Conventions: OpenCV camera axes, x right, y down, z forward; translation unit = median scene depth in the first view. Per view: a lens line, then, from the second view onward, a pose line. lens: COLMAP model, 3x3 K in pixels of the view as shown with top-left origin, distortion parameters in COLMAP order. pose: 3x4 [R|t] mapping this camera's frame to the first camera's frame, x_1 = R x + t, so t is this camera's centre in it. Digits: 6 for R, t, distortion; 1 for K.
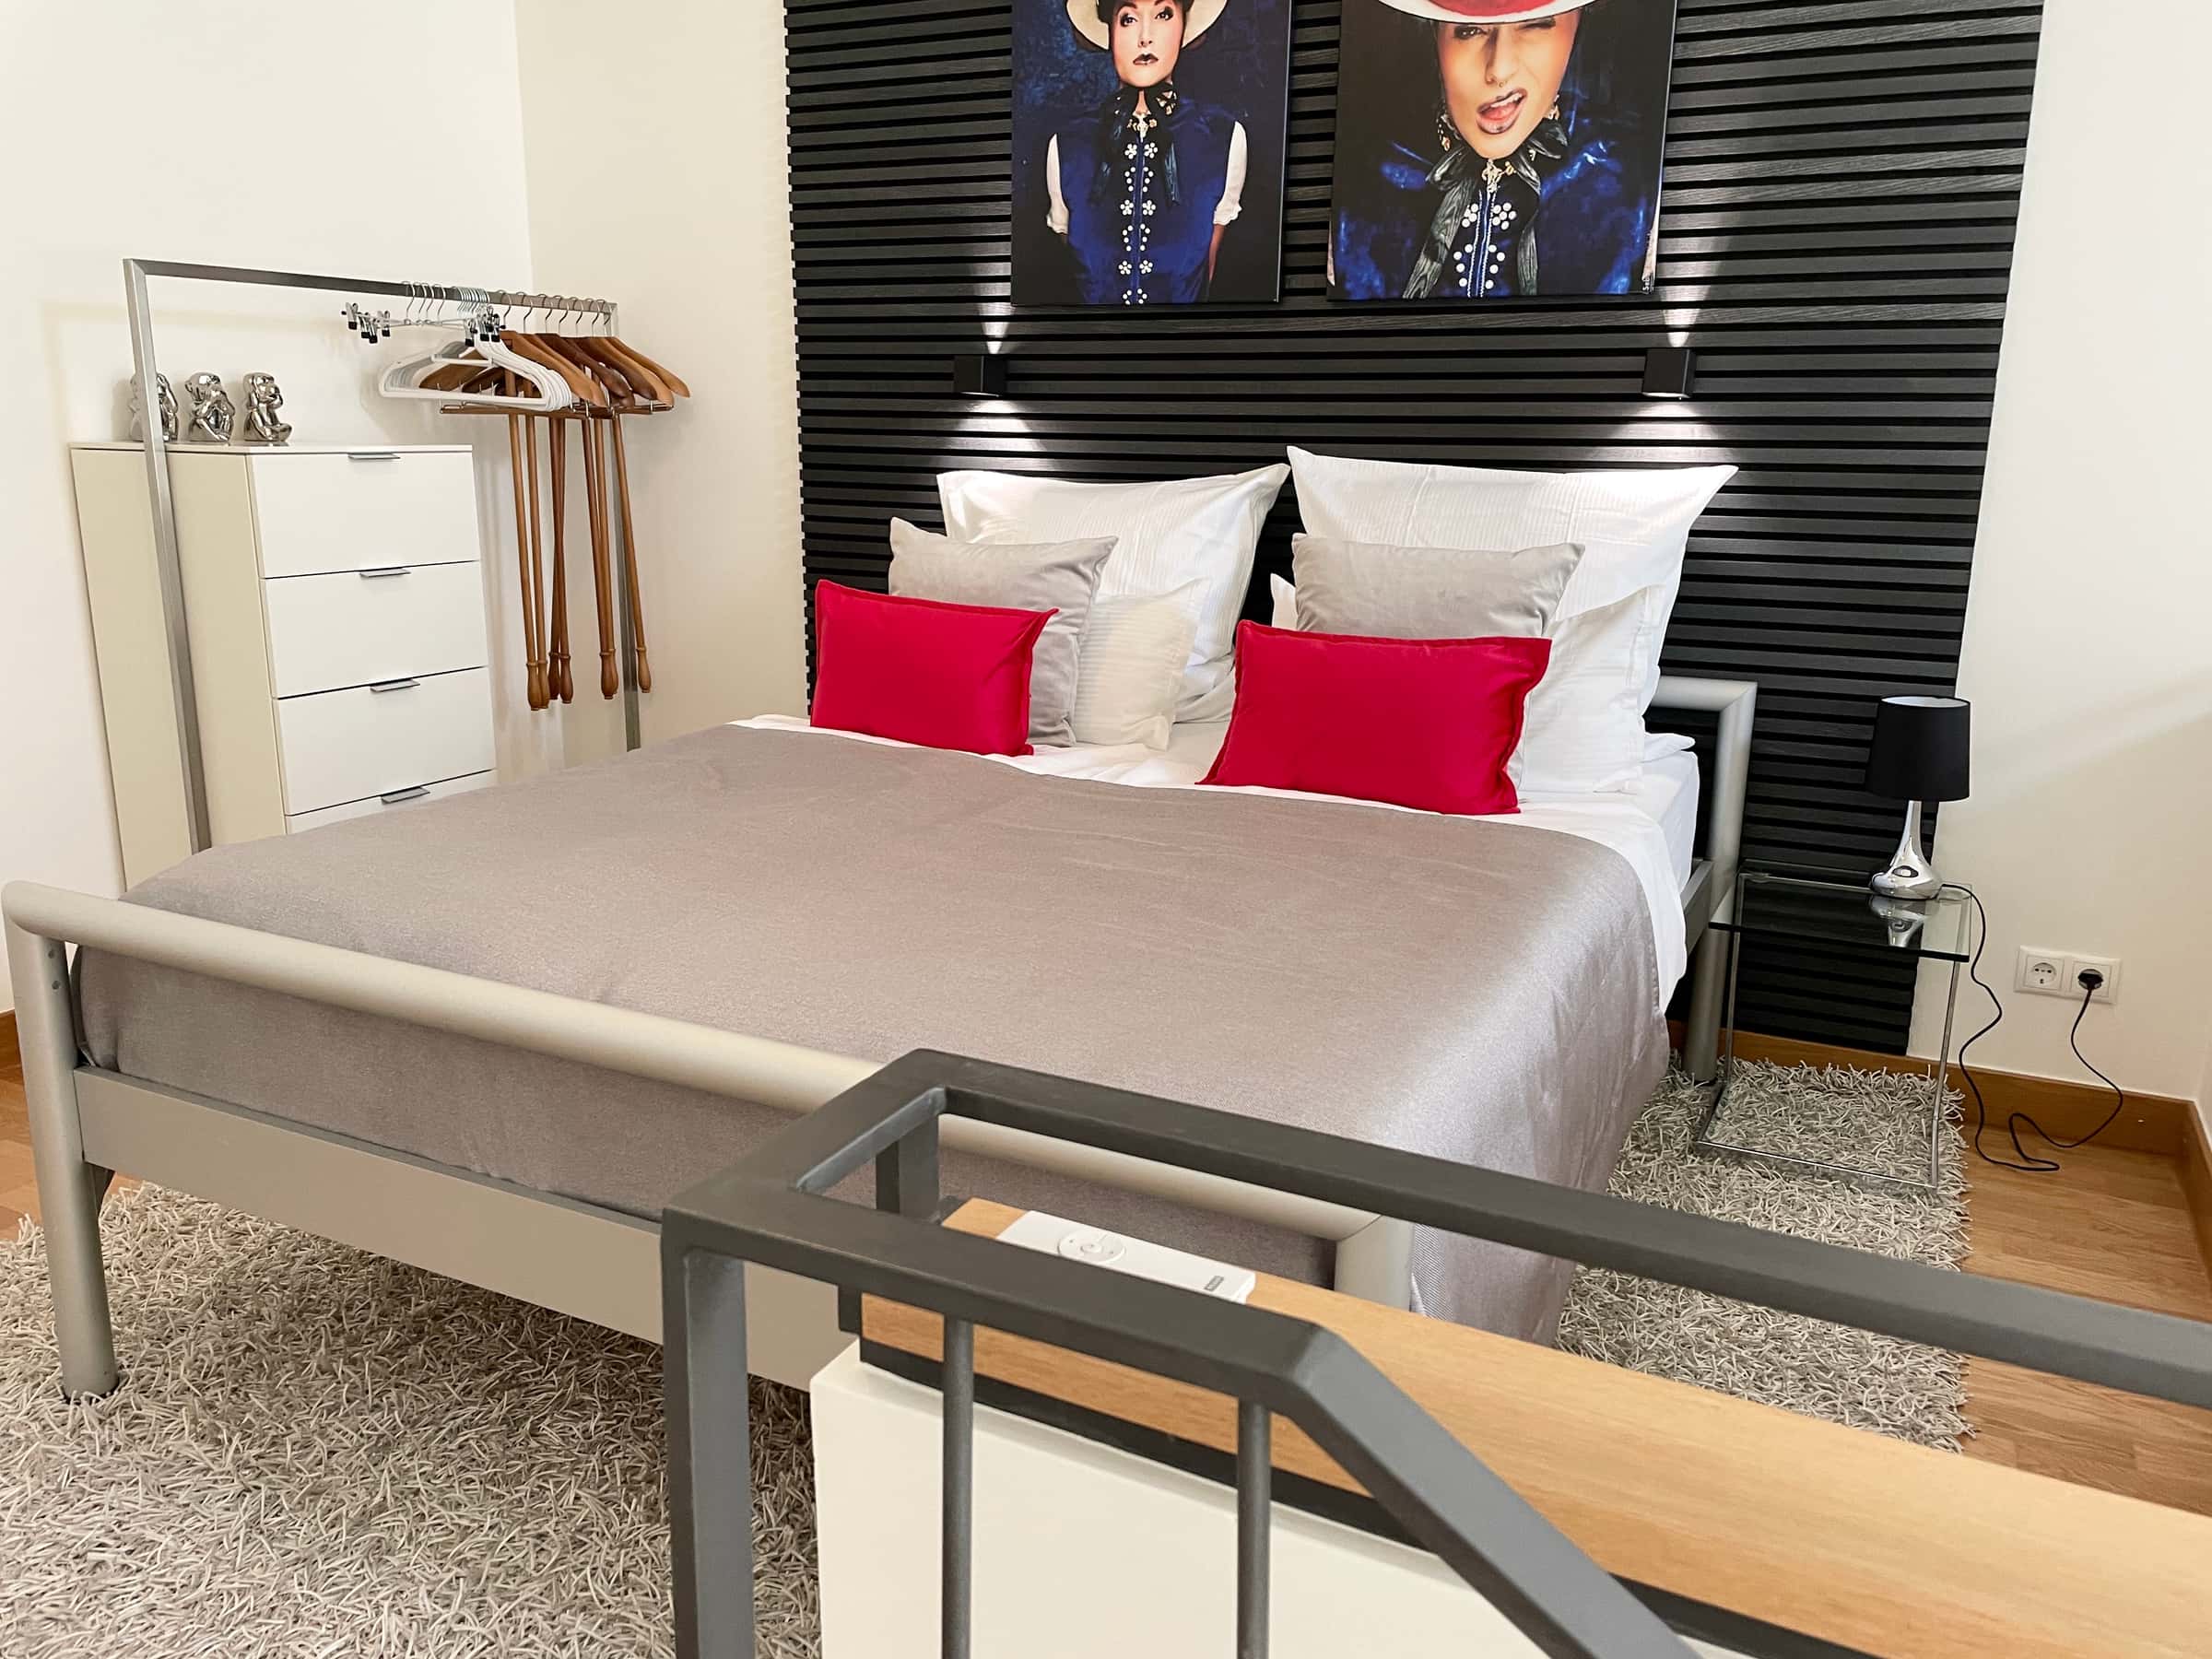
lens RADIAL K [[1679.1, 0, 1073.4], [0, 1679.1, 833.8], [0, 0, 1]] dist [0.119548, -0.155169]
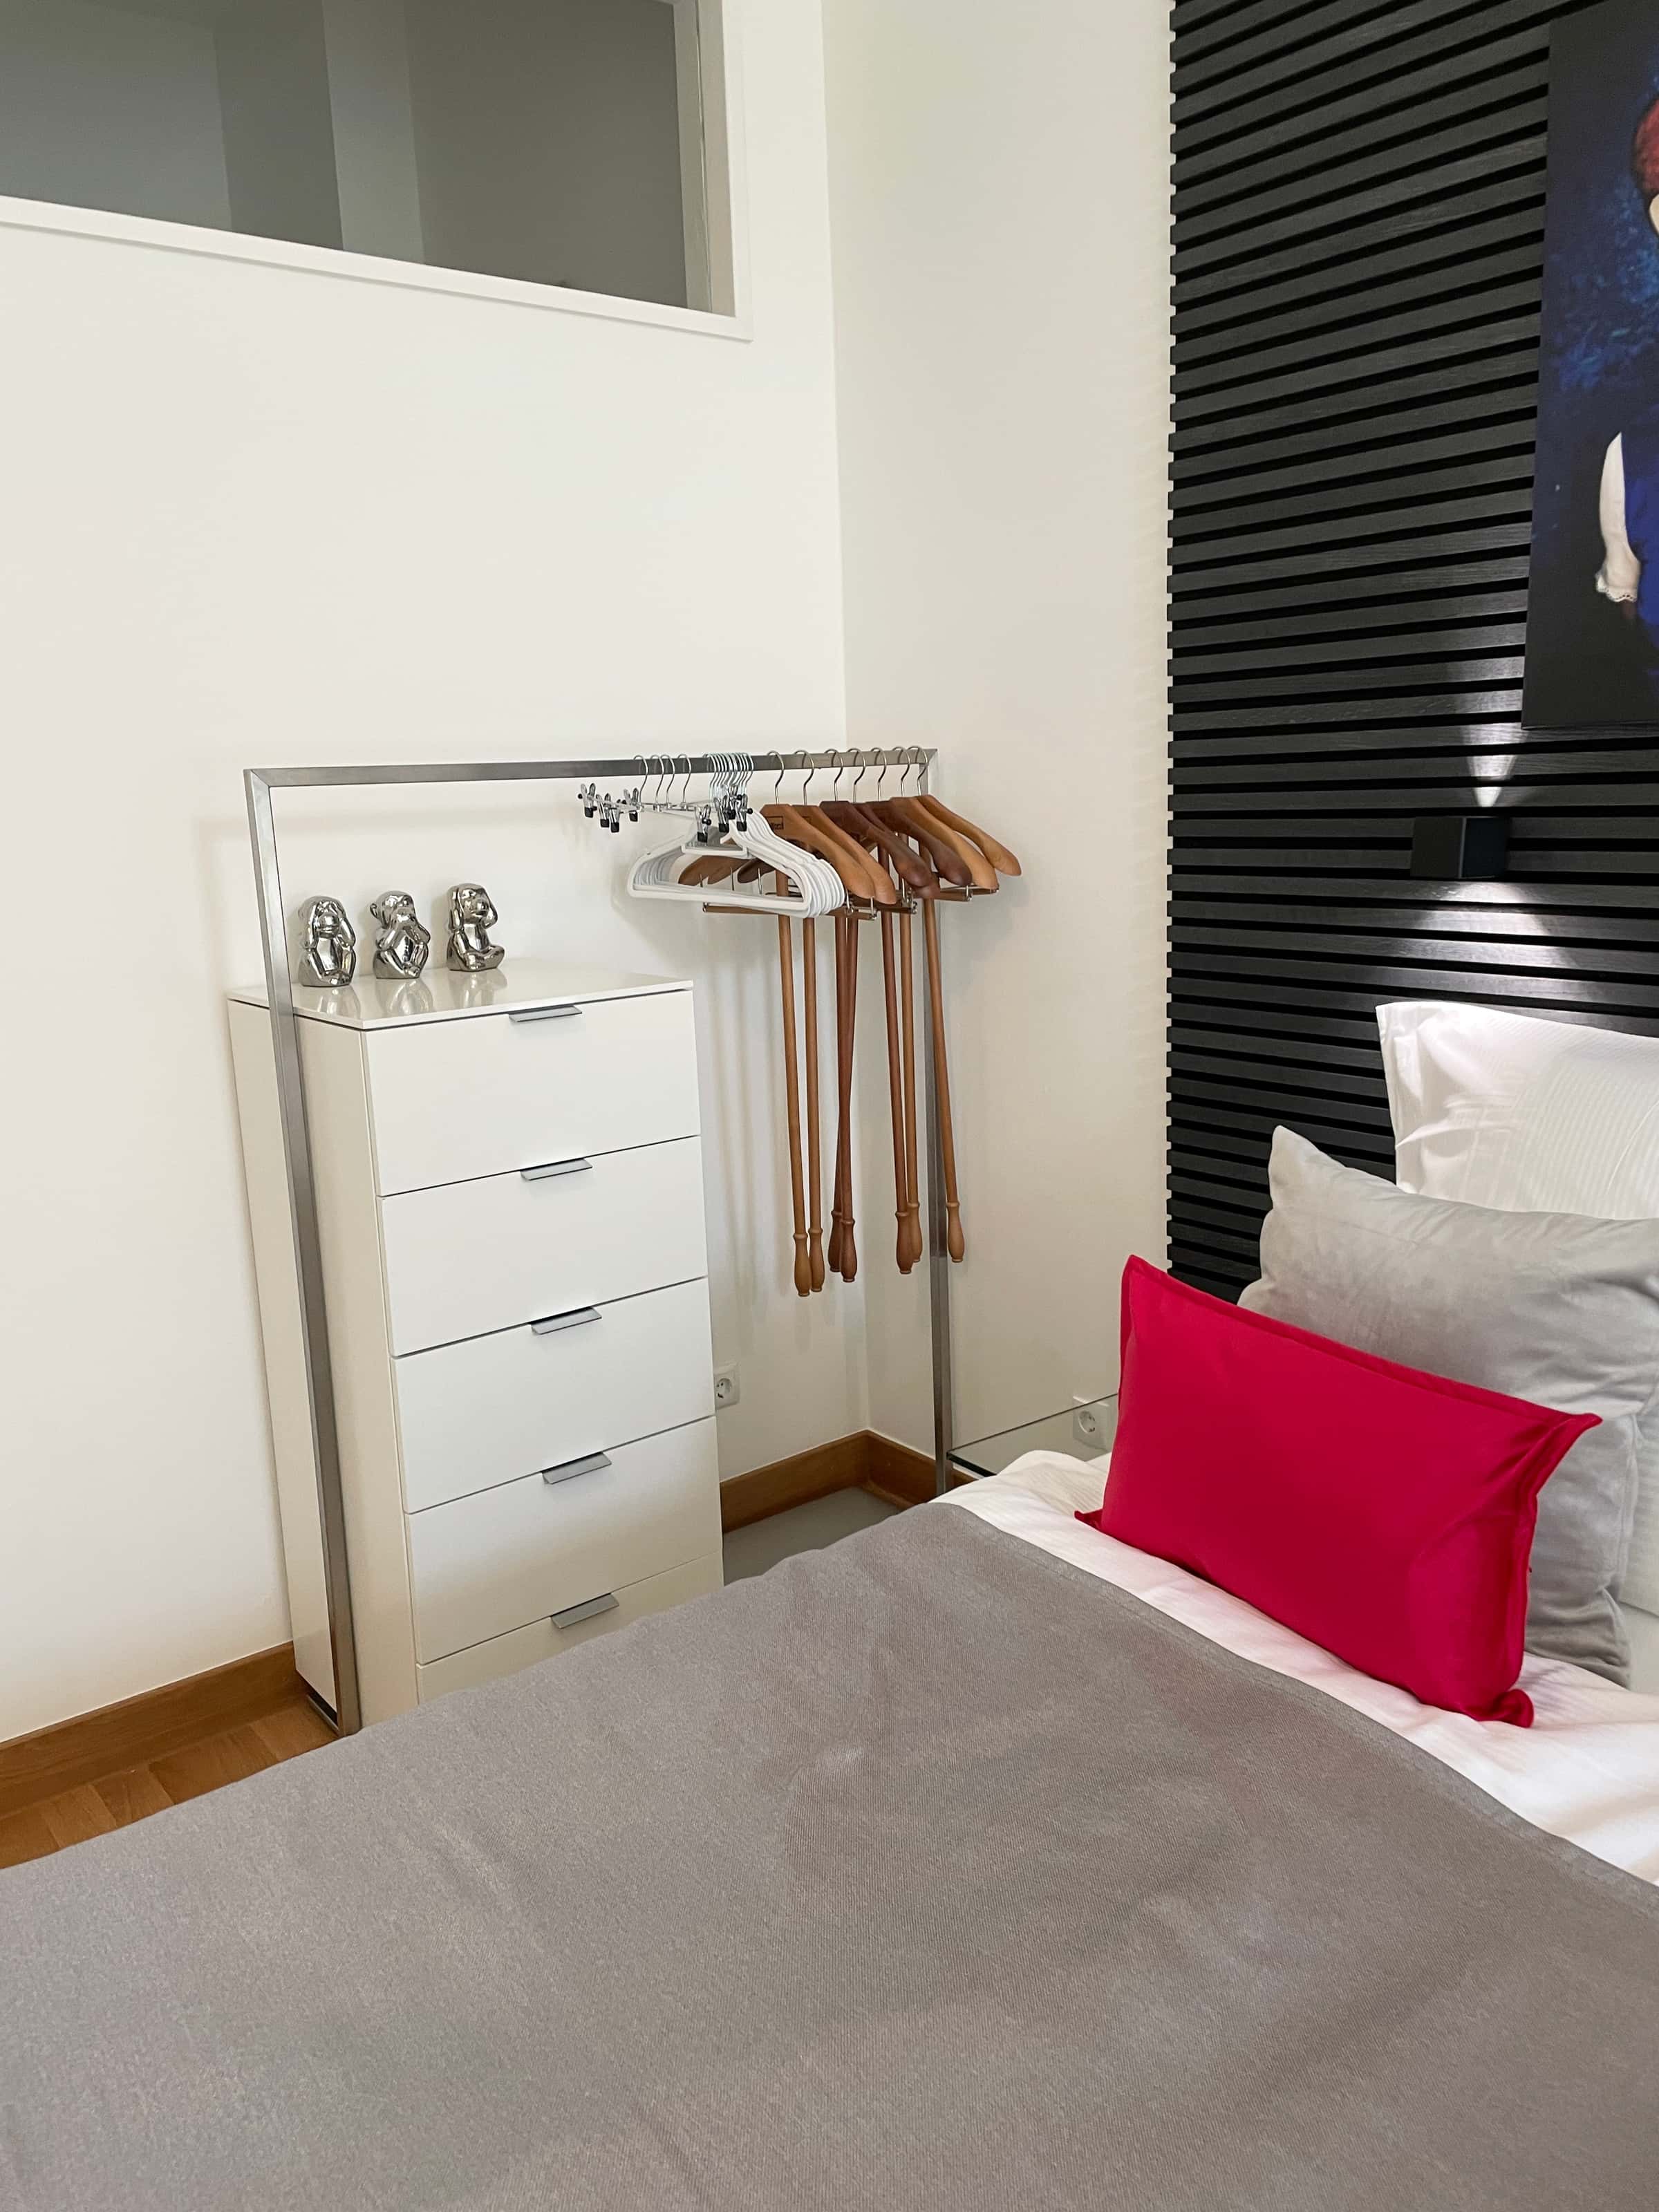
lens RADIAL K [[1679.1, 0, 829.5], [0, 1679.1, 1106.0], [0, 0, 1]] dist [0.119548, -0.155169]
pose [[0.913292, 0.031396, -0.406093, -0.010969], [-0.047279, 0.998457, -0.029135, -0.150957], [0.404552, 0.045808, 0.913367, 0.365219]]
